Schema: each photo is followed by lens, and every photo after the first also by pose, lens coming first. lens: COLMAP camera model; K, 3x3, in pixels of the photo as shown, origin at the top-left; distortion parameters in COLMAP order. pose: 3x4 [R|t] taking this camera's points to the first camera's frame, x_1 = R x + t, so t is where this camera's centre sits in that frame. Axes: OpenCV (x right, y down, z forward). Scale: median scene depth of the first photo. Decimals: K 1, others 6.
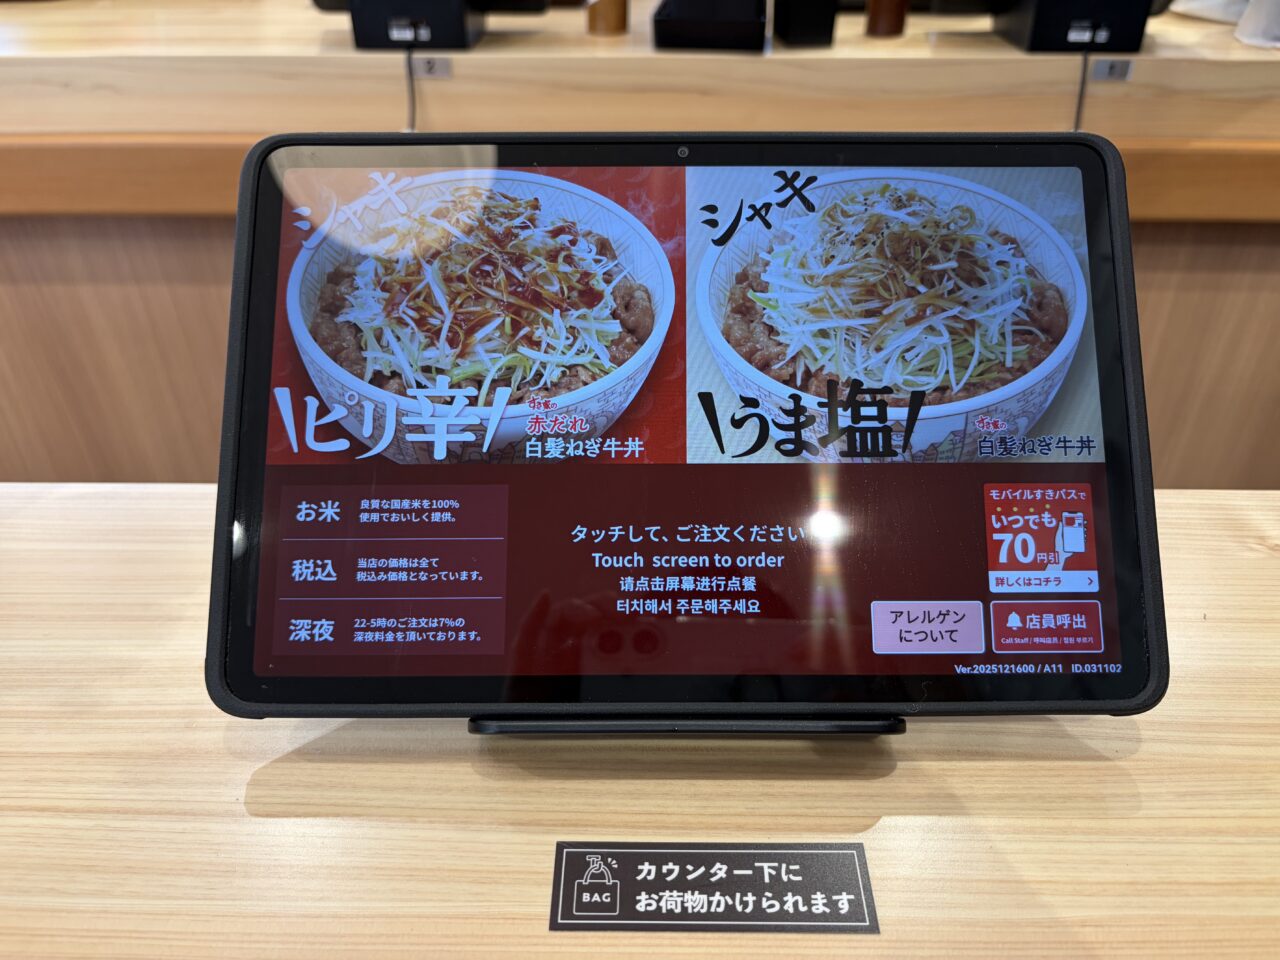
lens RADIAL K [[976.8, 0, 644.9], [0, 976.8, 480.6], [0, 0, 1]] dist [0.010993, -0.037939]
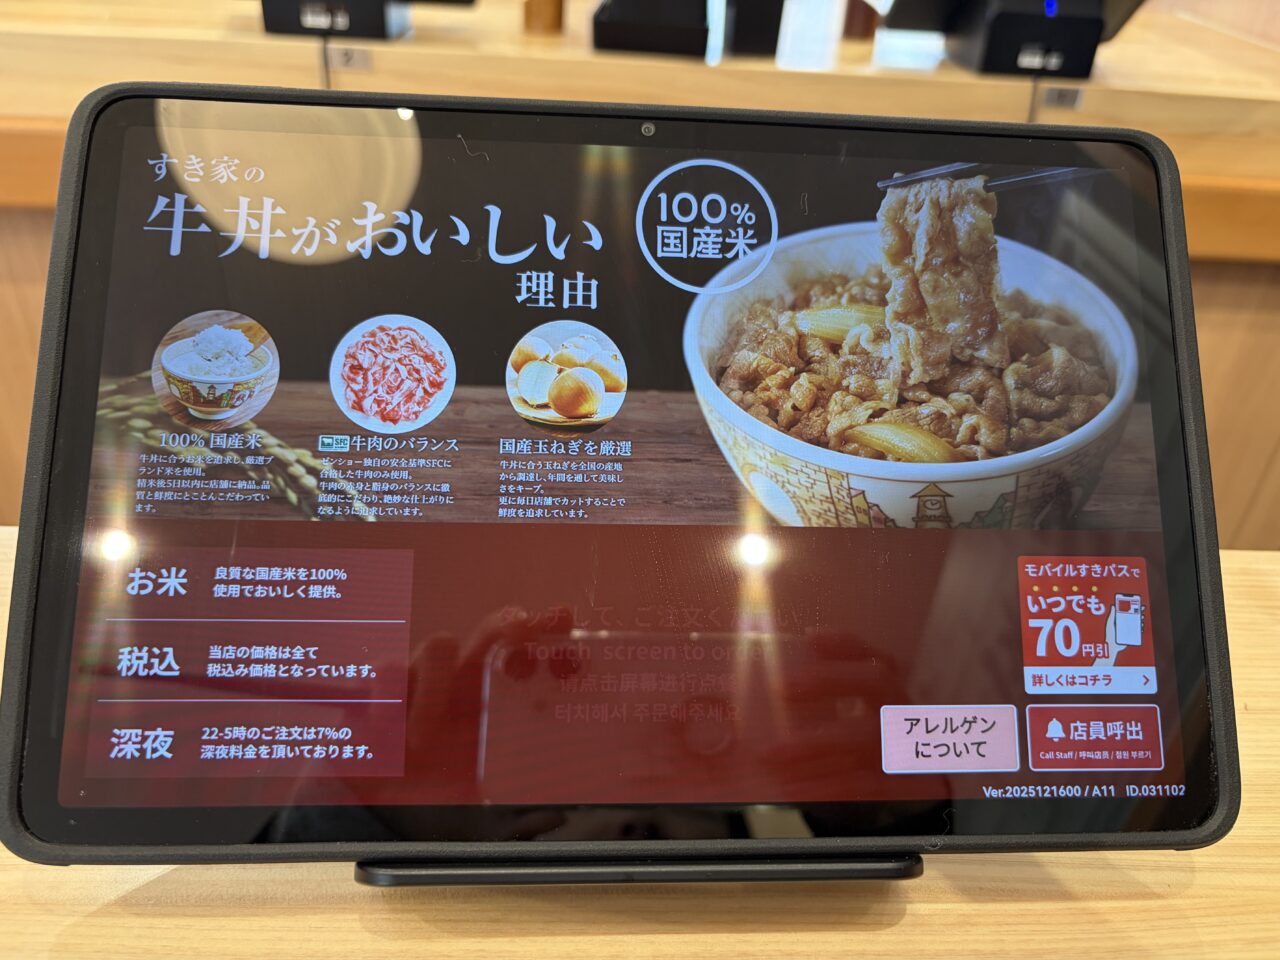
lens RADIAL K [[976.8, 0, 646.1], [0, 976.8, 489.8], [0, 0, 1]] dist [0.010993, -0.037939]
pose [[0.996564, 0.017620, 0.080934, -0.022914], [-0.016756, 0.999795, -0.011341, -0.037304], [-0.081117, 0.009946, 0.996655, 0.227775]]
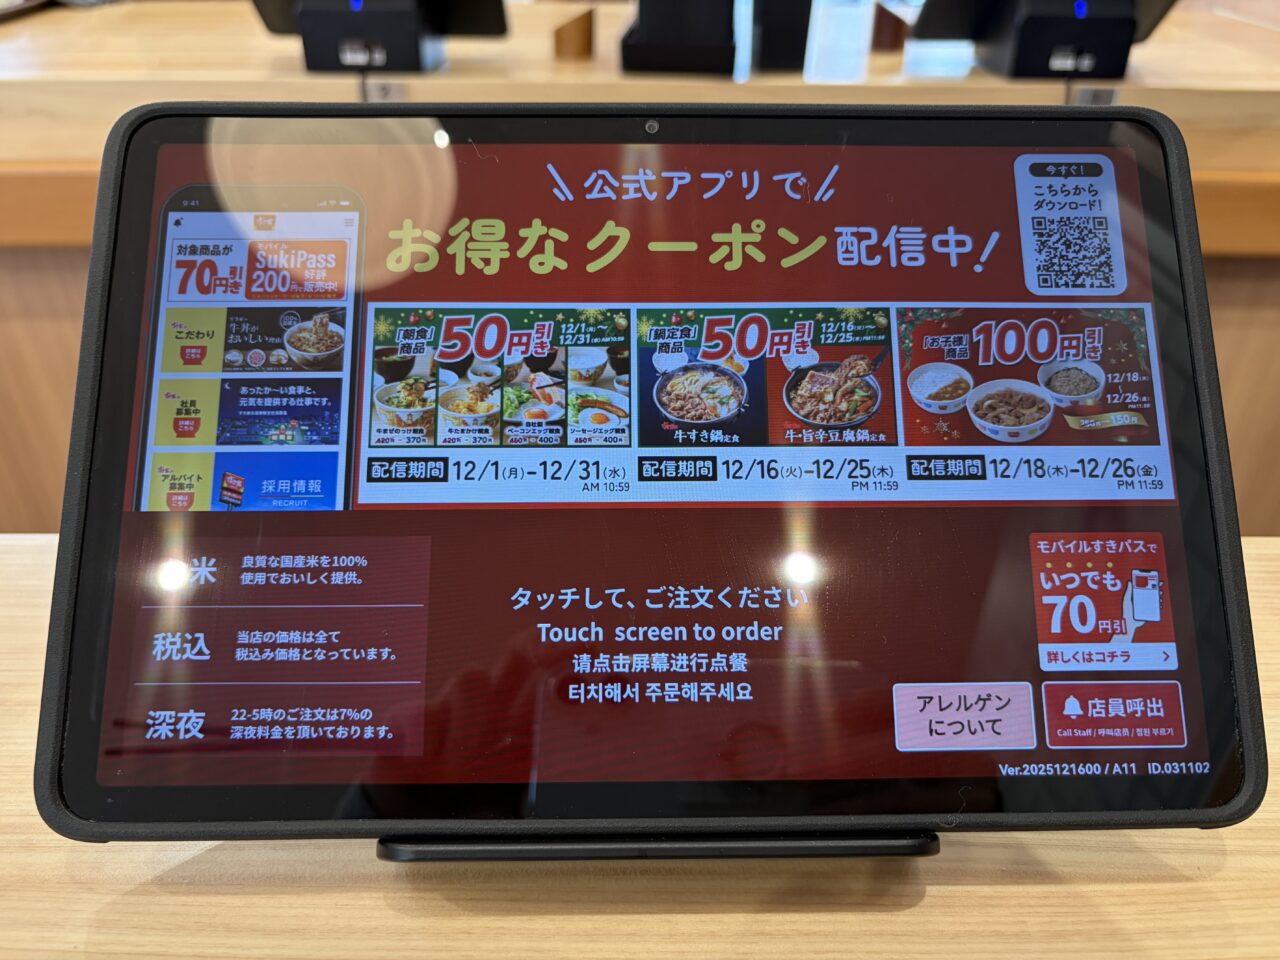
lens RADIAL K [[976.8, 0, 635.5], [0, 976.8, 490.0], [0, 0, 1]] dist [0.010993, -0.037939]
pose [[0.999754, -0.002130, 0.022079, 0.007335], [0.002921, 0.999353, -0.035848, -0.004442], [-0.021988, 0.035904, 0.999113, 0.210526]]
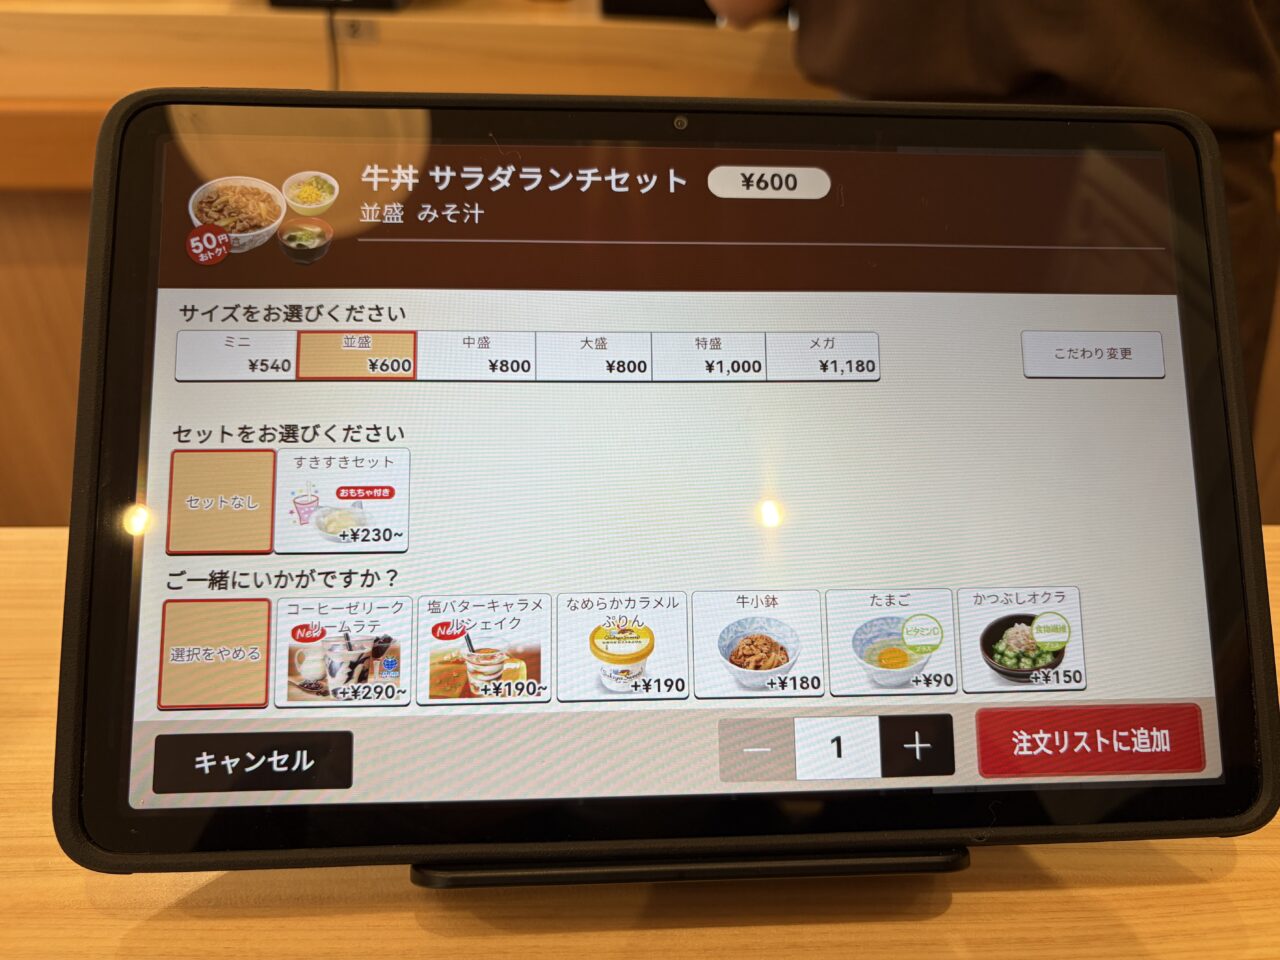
lens RADIAL K [[976.8, 0, 646.9], [0, 976.8, 487.1], [0, 0, 1]] dist [0.010993, -0.037939]
pose [[0.997594, -0.005252, 0.069132, -0.046681], [0.003536, 0.999683, 0.024911, -0.068700], [-0.069240, -0.024607, 0.997296, 0.228857]]
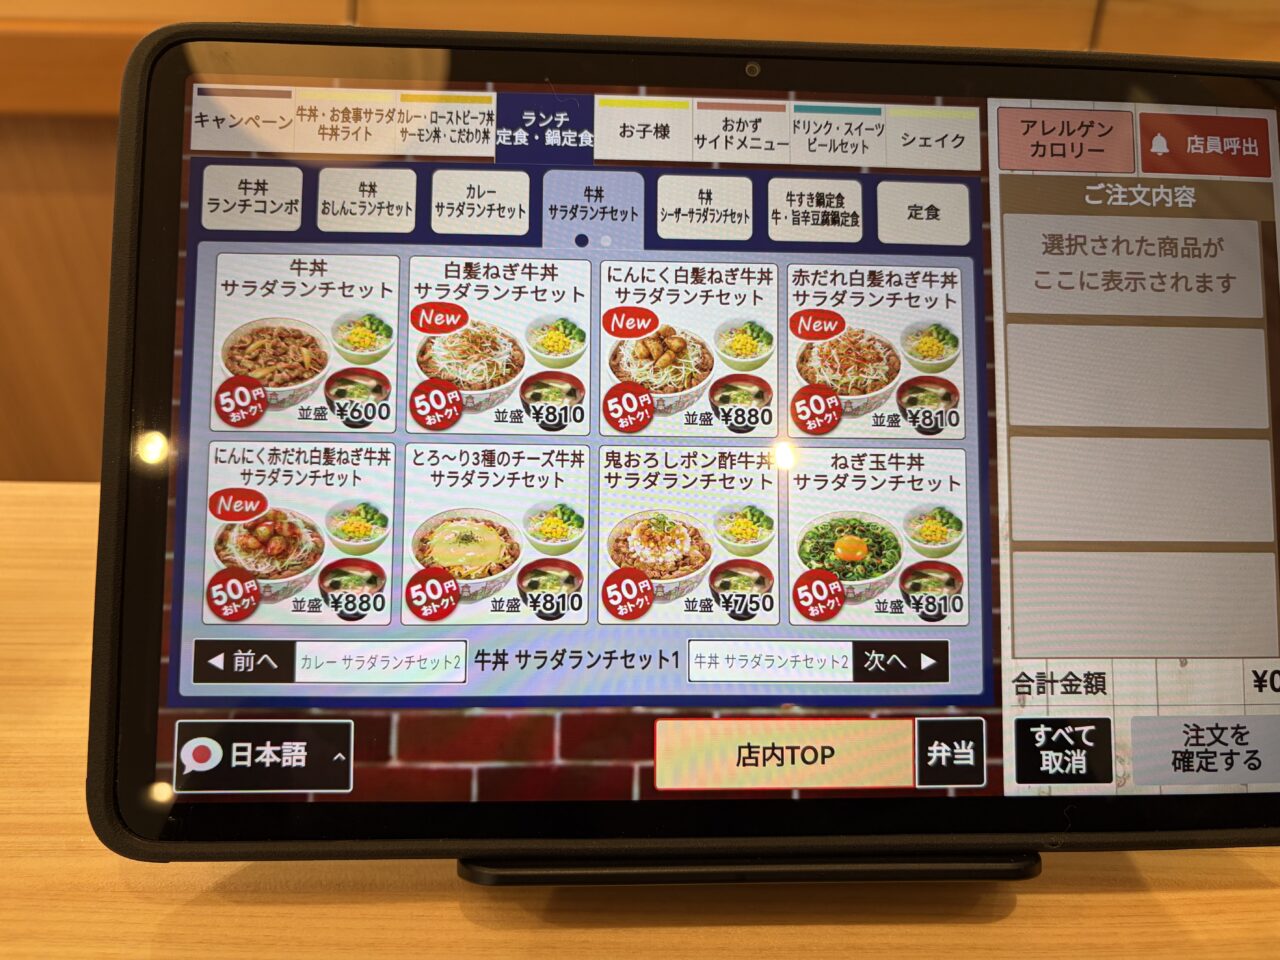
lens RADIAL K [[976.8, 0, 641.4], [0, 976.8, 479.5], [0, 0, 1]] dist [0.010993, -0.037939]
pose [[0.998364, 0.011021, 0.056107, -0.085729], [-0.015776, 0.996253, 0.085033, -0.102300], [-0.054960, -0.085779, 0.994797, 0.282223]]
